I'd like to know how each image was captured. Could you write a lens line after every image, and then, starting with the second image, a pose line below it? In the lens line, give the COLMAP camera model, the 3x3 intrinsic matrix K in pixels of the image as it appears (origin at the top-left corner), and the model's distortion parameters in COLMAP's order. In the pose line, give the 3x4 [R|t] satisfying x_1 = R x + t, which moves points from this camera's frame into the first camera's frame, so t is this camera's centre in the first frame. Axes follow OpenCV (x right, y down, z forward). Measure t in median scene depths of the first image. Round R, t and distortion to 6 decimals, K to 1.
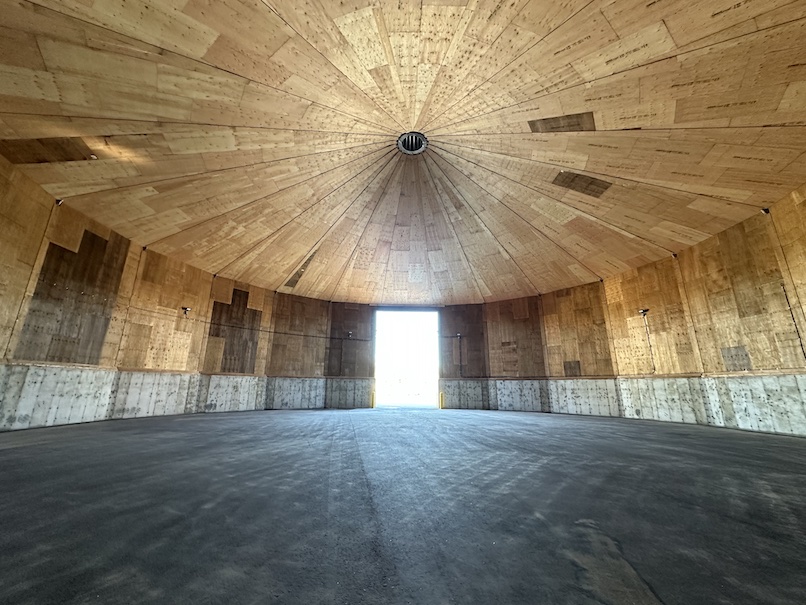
lens RADIAL K [[320.7, 0, 402.1], [0, 320.7, 299.9], [0, 0, 1]] dist [-0.003077, -0.000210]
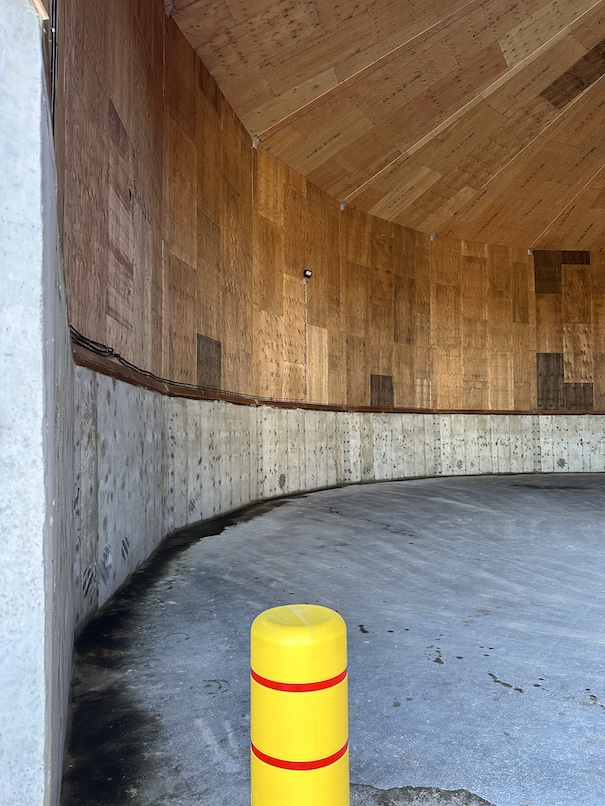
lens RADIAL K [[560.7, 0, 302.3], [0, 560.7, 411.3], [0, 0, 1]] dist [0.069803, -0.079898]
pose [[-0.644591, 0.016455, 0.764351, 0.090660], [-0.204878, 0.959484, -0.193433, 0.303207], [-0.736565, -0.281284, -0.615103, 1.119486]]
